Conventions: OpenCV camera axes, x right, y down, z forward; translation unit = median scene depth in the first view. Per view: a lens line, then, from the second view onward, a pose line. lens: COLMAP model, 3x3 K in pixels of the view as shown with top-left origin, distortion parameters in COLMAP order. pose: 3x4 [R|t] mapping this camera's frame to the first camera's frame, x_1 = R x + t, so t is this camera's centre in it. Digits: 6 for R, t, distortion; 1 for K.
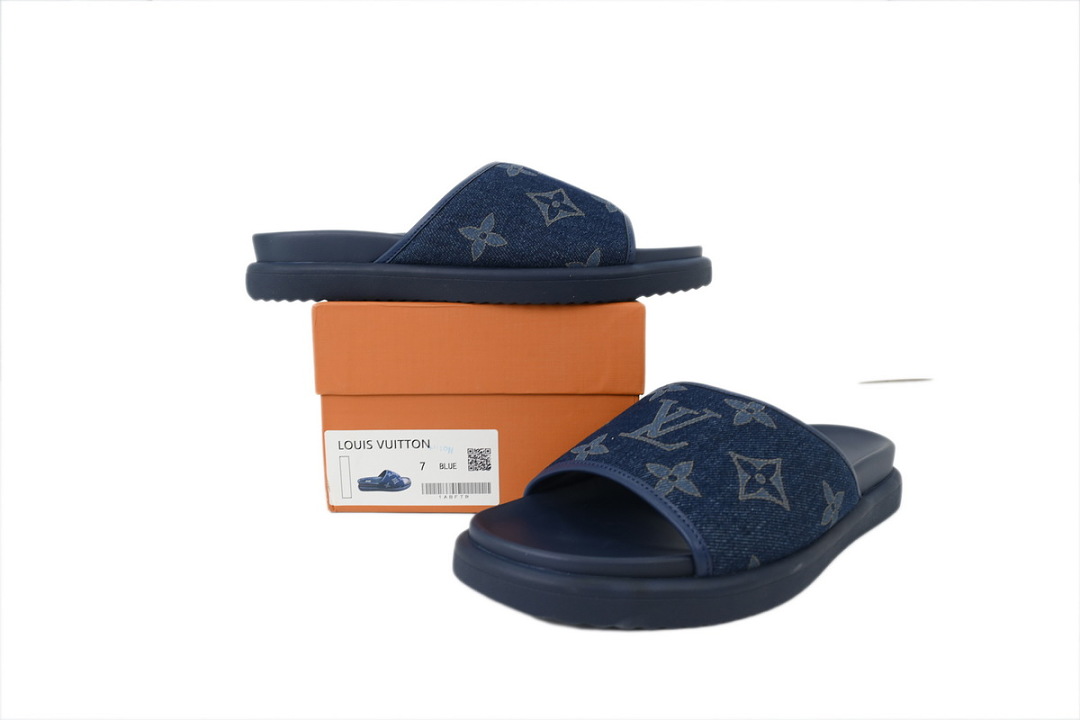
lens RADIAL K [[778.5, 0, 537.1], [0, 778.5, 359.0], [0, 0, 1]] dist [-0.044992, -0.000238]
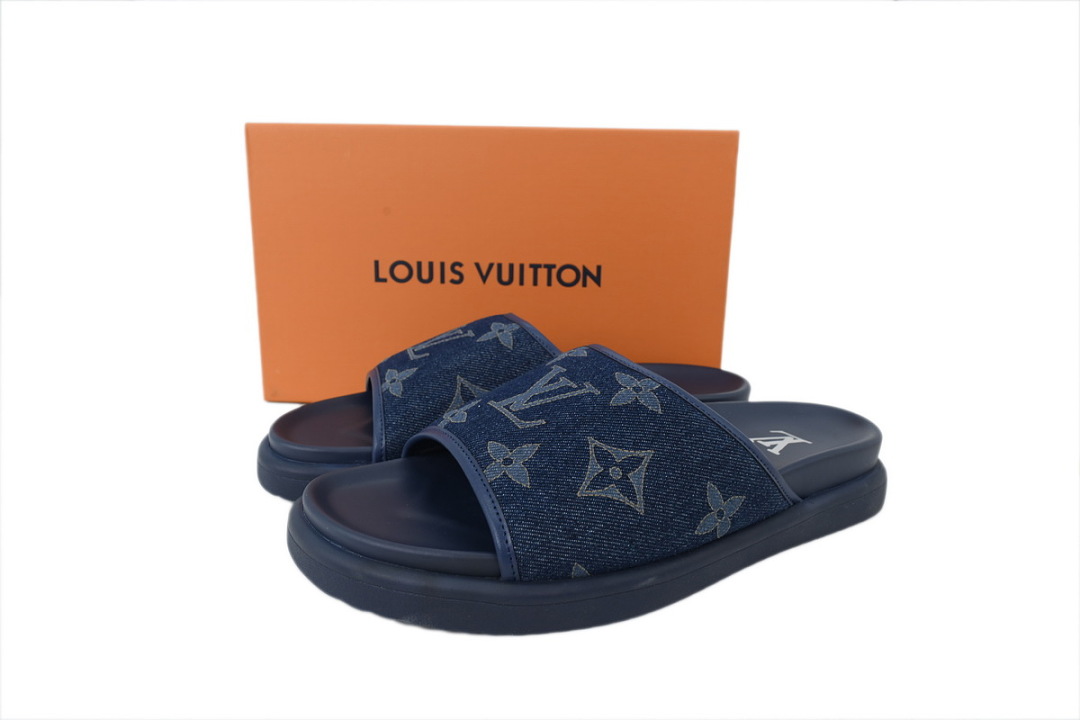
lens RADIAL K [[778.5, 0, 540.8], [0, 778.5, 360.8], [0, 0, 1]] dist [-0.044992, -0.000238]
pose [[0.972106, 0.077724, -0.221291, 0.389707], [-0.054736, 0.992622, 0.108189, -0.054089], [0.228068, -0.093058, 0.969188, 0.174516]]
